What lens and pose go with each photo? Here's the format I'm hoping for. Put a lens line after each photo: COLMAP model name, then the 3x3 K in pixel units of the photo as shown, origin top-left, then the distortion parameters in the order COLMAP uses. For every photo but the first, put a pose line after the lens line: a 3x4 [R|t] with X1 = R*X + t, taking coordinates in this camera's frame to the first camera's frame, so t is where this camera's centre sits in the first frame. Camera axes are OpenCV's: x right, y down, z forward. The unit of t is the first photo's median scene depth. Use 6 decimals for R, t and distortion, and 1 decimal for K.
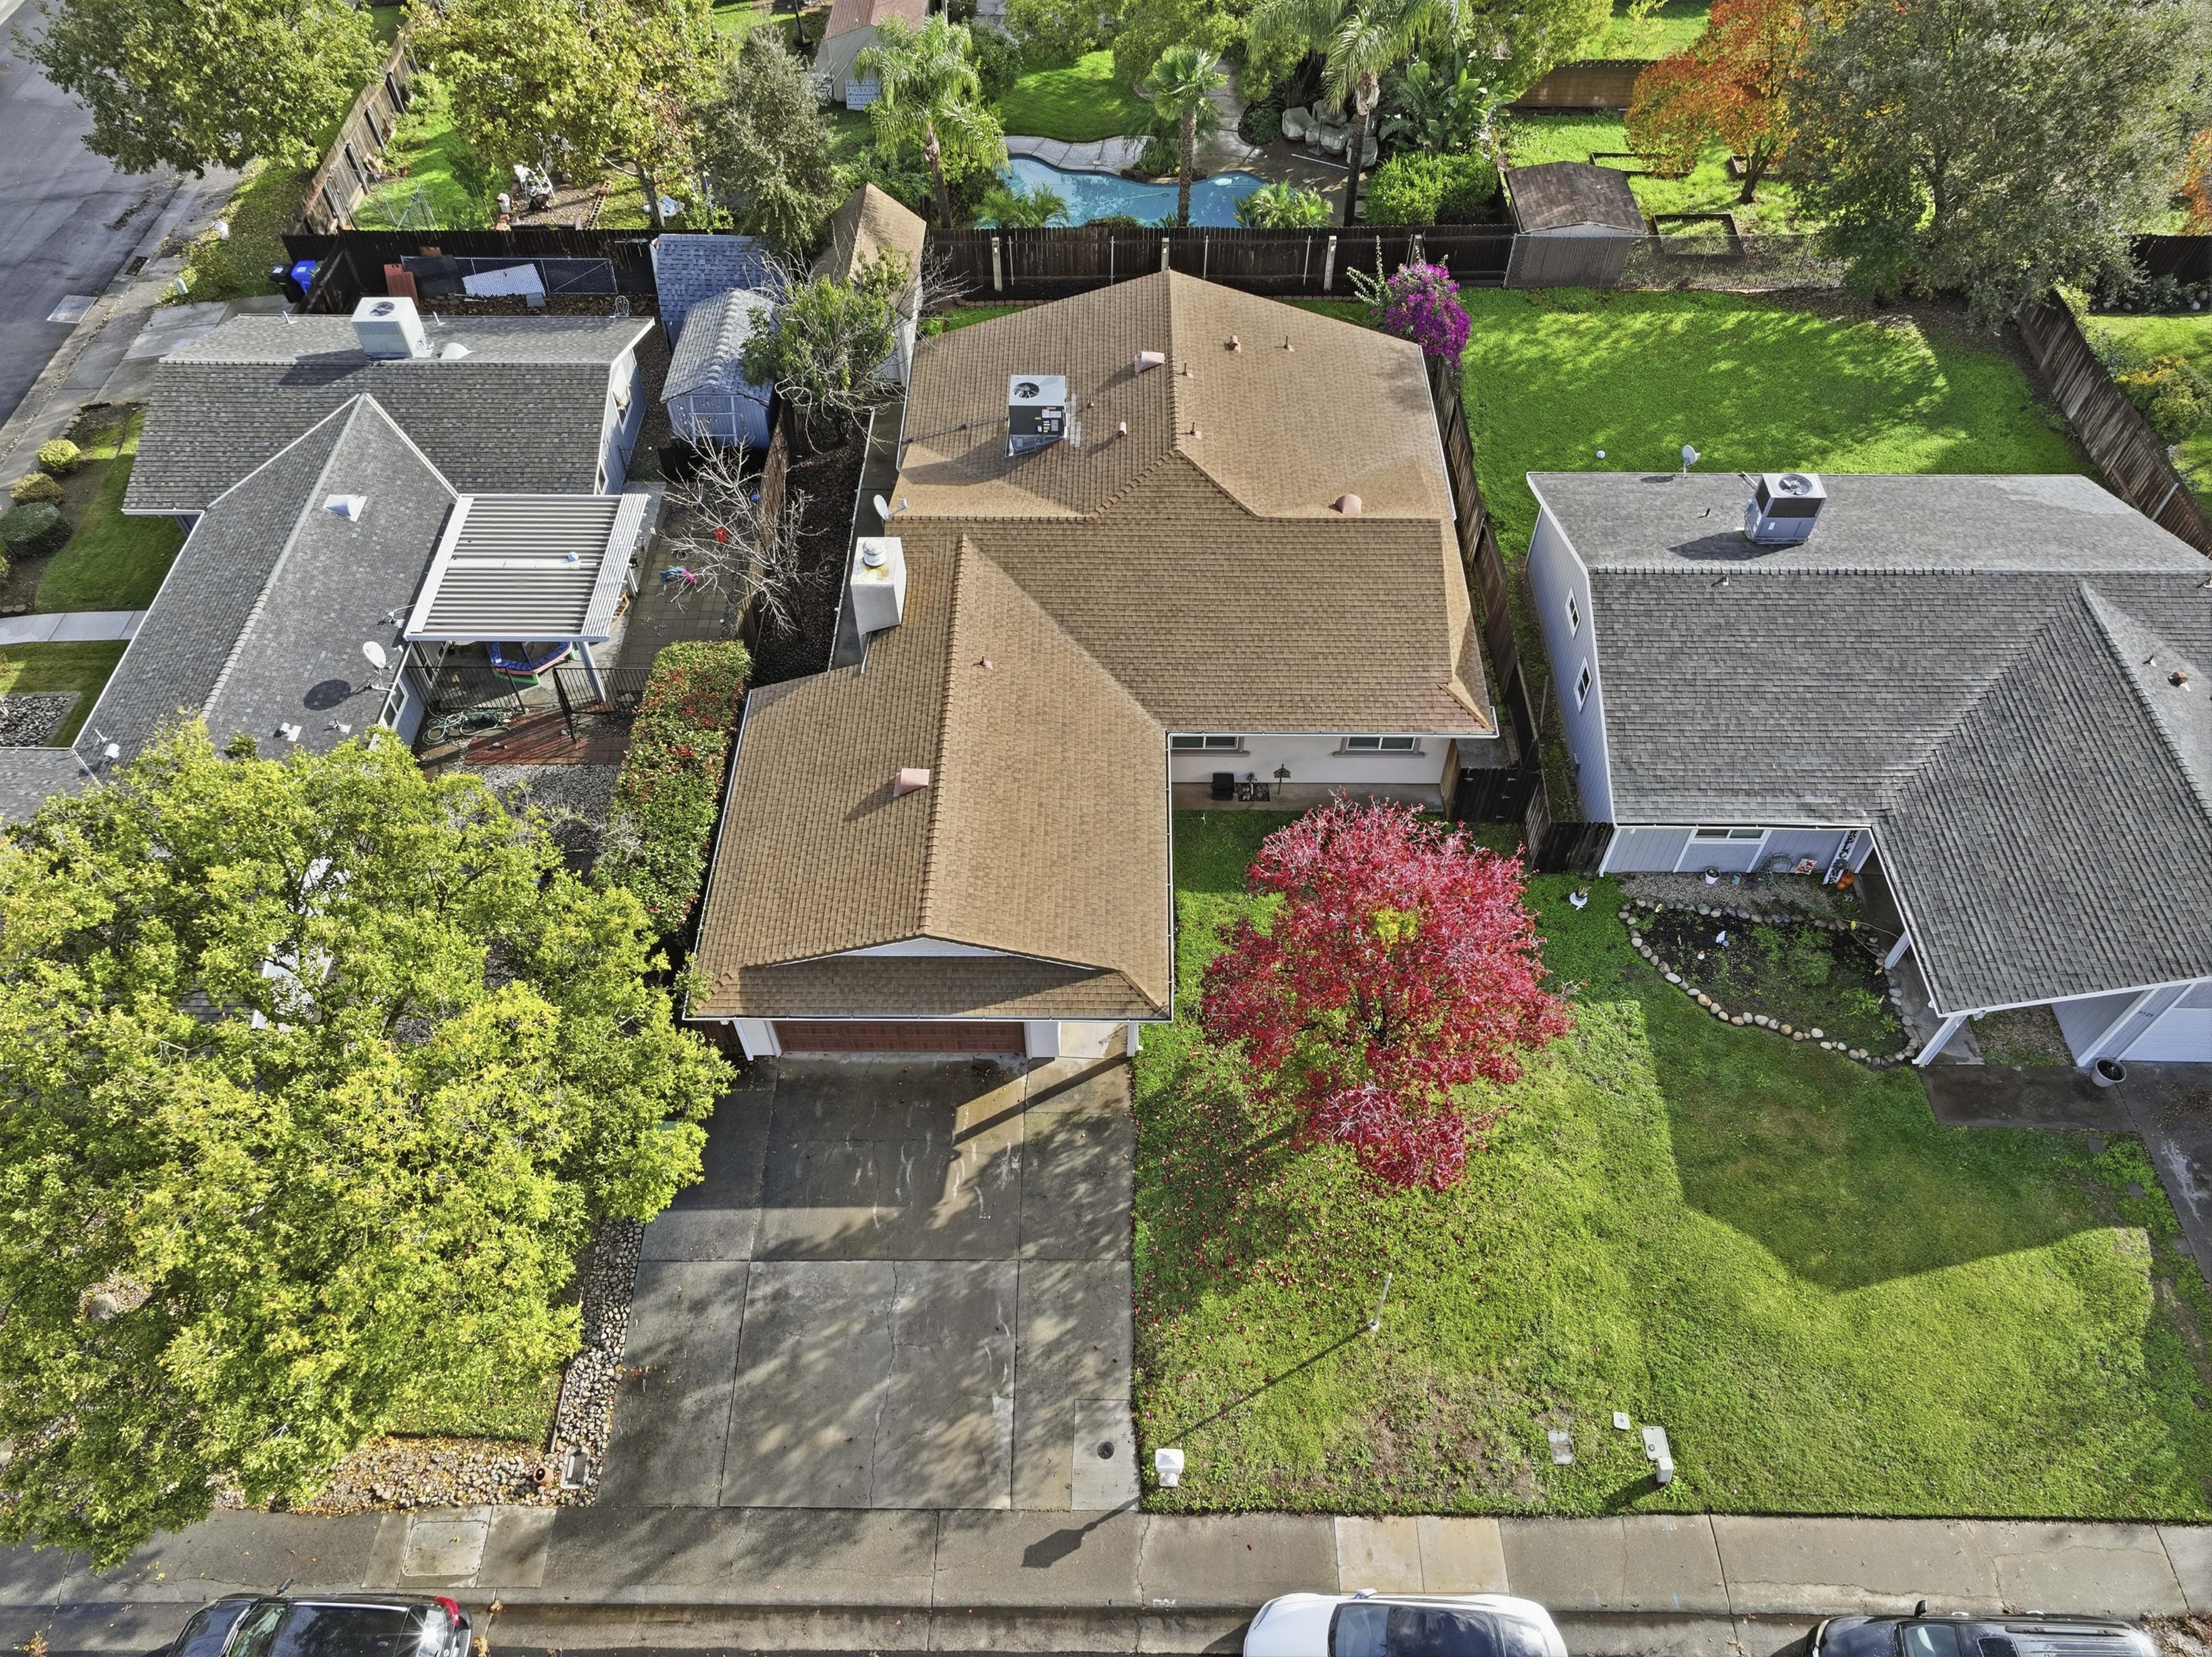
lens RADIAL K [[1554.4, 0, 1102.3], [0, 1554.4, 833.4], [0, 0, 1]] dist [0.003450, 0.008592]
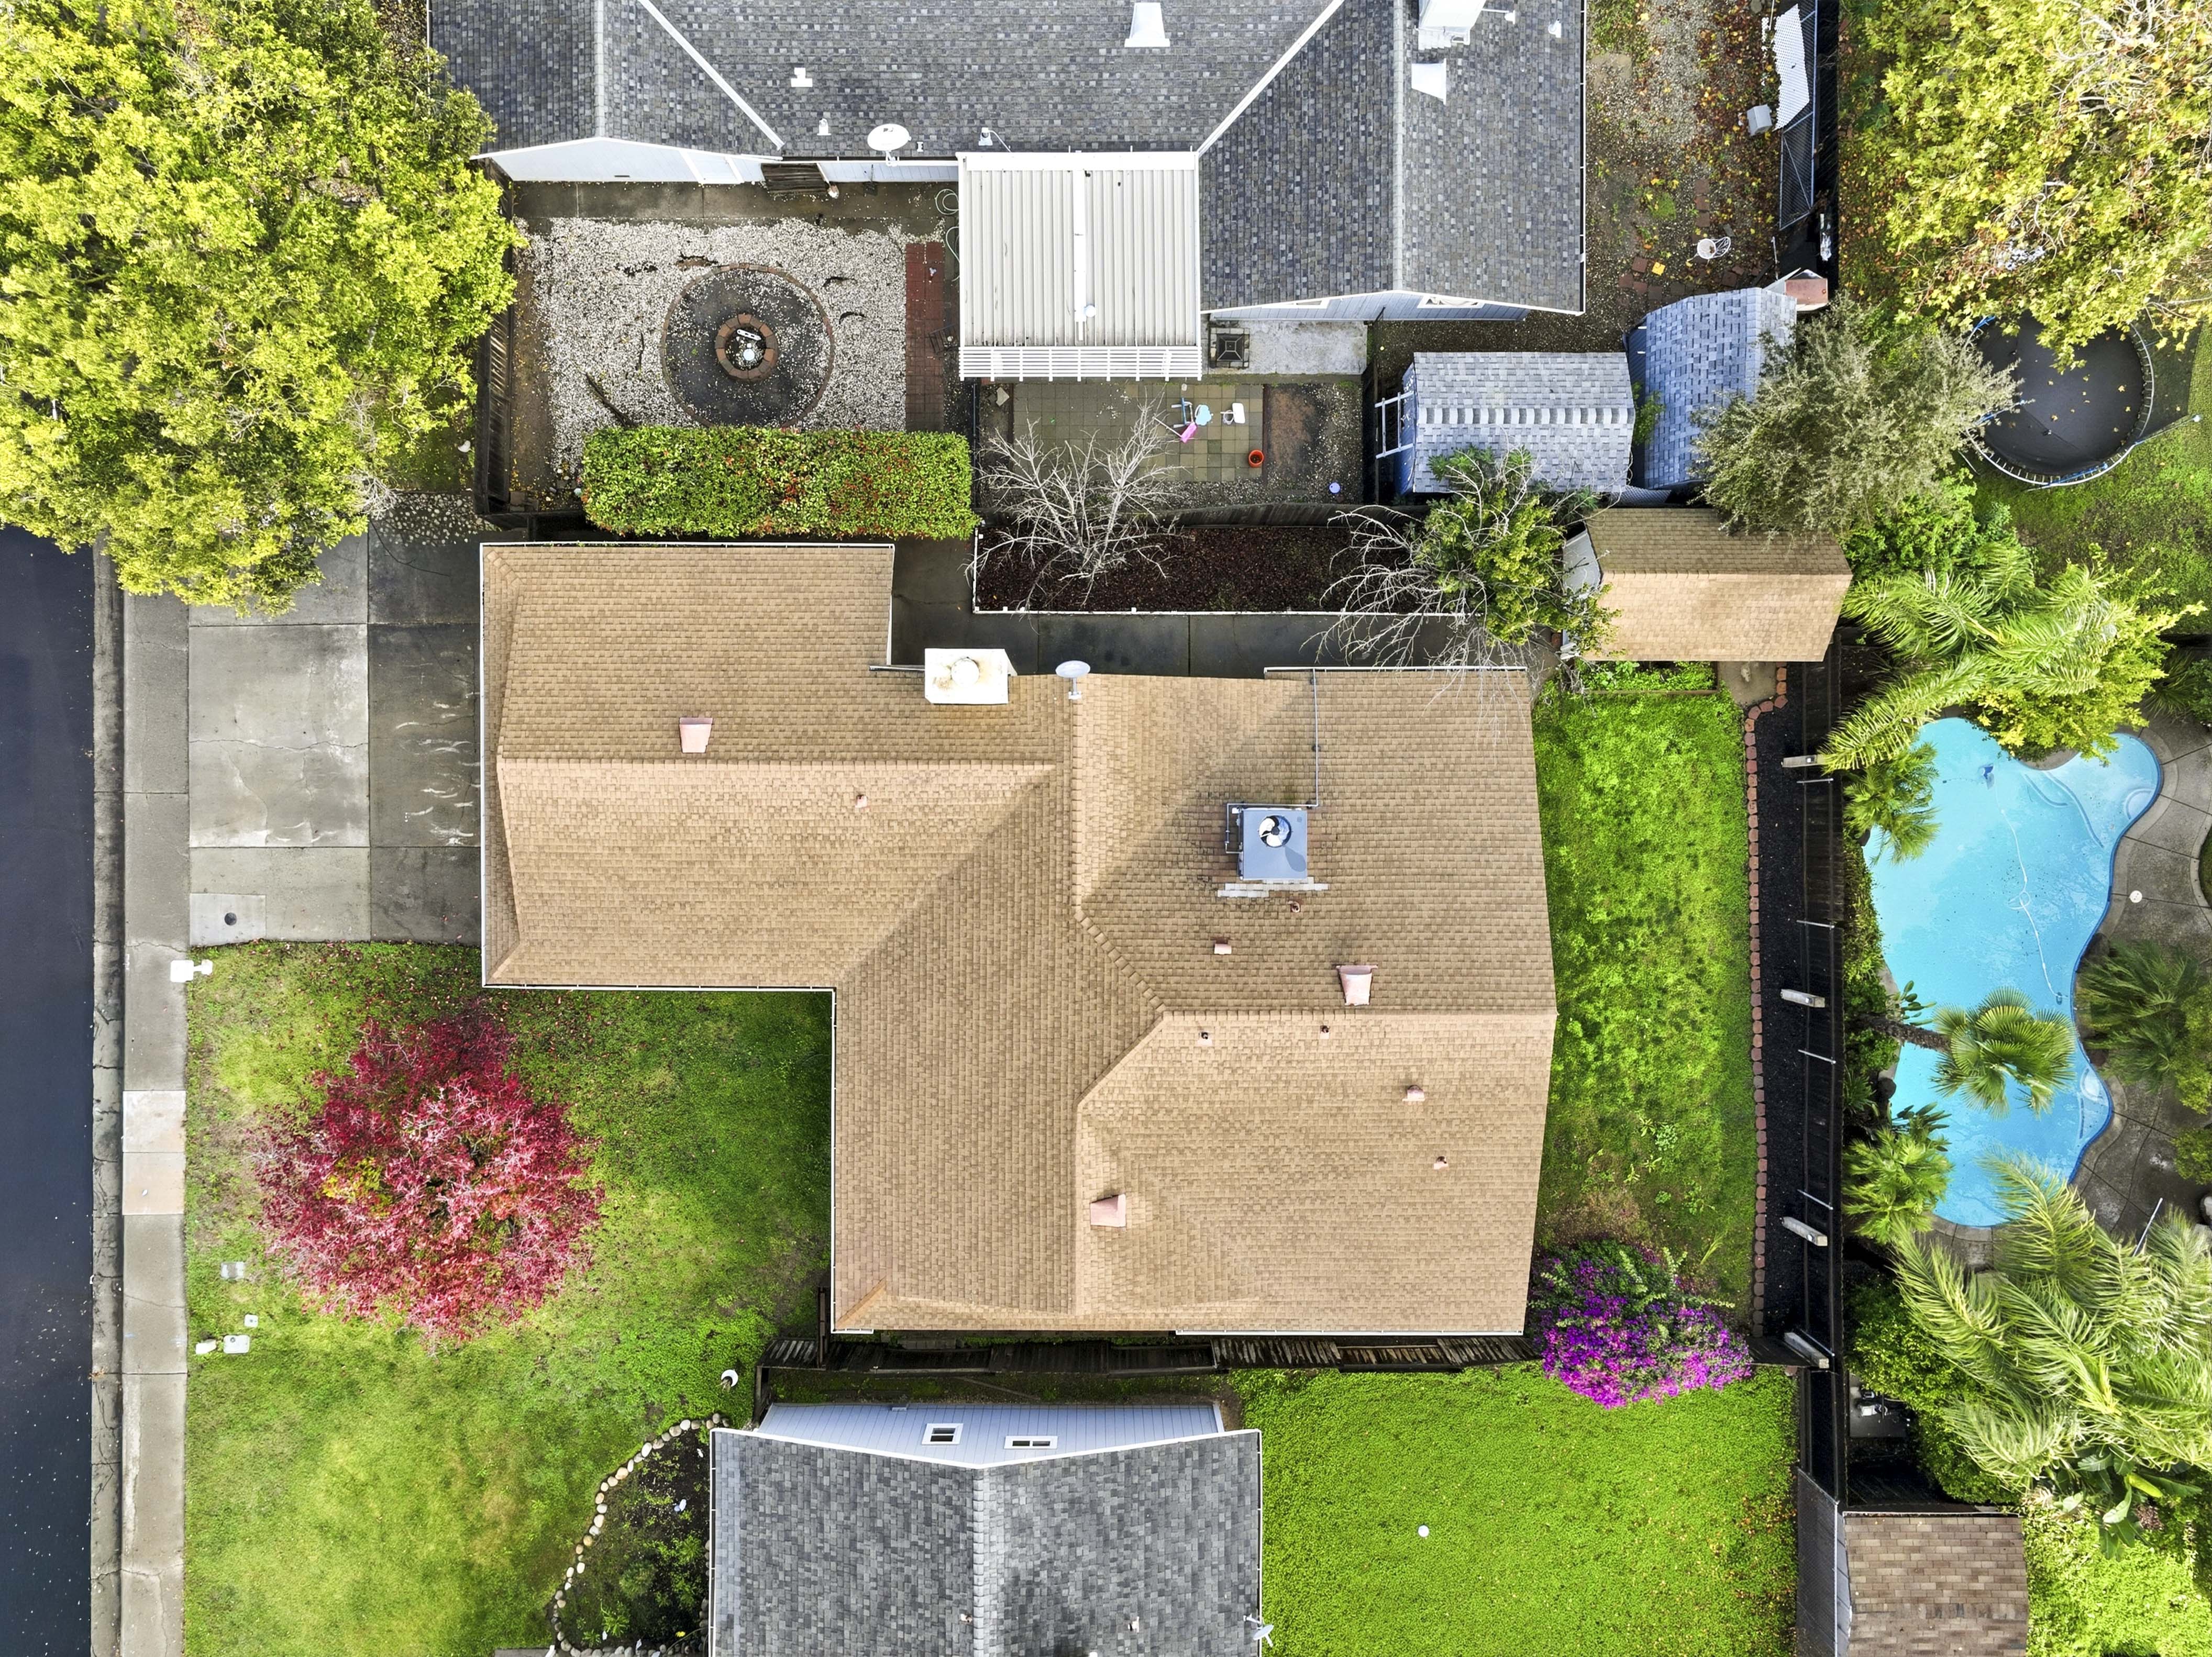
lens RADIAL K [[1581.6, 0, 1098.2], [0, 1581.6, 831.1], [0, 0, 1]] dist [-0.030304, 0.056657]
pose [[0.006916, 0.999951, 0.007097, -0.060233], [-0.784054, 0.001018, 0.620692, -0.786621], [0.620654, -0.009857, 0.784023, 0.335556]]
